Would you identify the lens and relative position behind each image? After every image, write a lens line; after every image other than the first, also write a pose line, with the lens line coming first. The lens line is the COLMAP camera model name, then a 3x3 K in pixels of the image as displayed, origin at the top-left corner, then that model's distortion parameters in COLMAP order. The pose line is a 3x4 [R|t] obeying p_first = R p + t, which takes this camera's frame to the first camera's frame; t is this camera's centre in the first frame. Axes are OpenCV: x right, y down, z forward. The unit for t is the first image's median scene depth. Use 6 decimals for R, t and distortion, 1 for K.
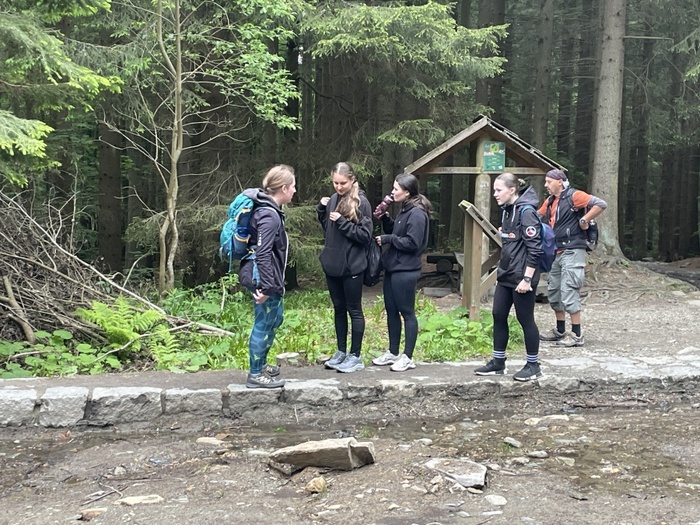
lens RADIAL K [[1133.5, 0, 349.9], [0, 1133.5, 262.1], [0, 0, 1]] dist [-0.013766, 0.000000]
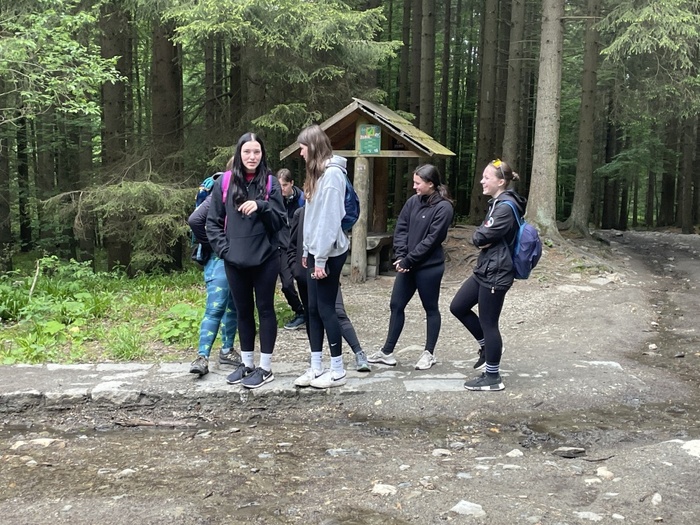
lens RADIAL K [[970.7, 0, 350.1], [0, 970.7, 263.0], [0, 0, 1]] dist [0.047082, 0.000000]
pose [[0.987338, 0.011647, -0.158200, 0.252916], [-0.006095, 0.999350, 0.035537, -0.014101], [0.158511, -0.034123, 0.986767, 0.138803]]
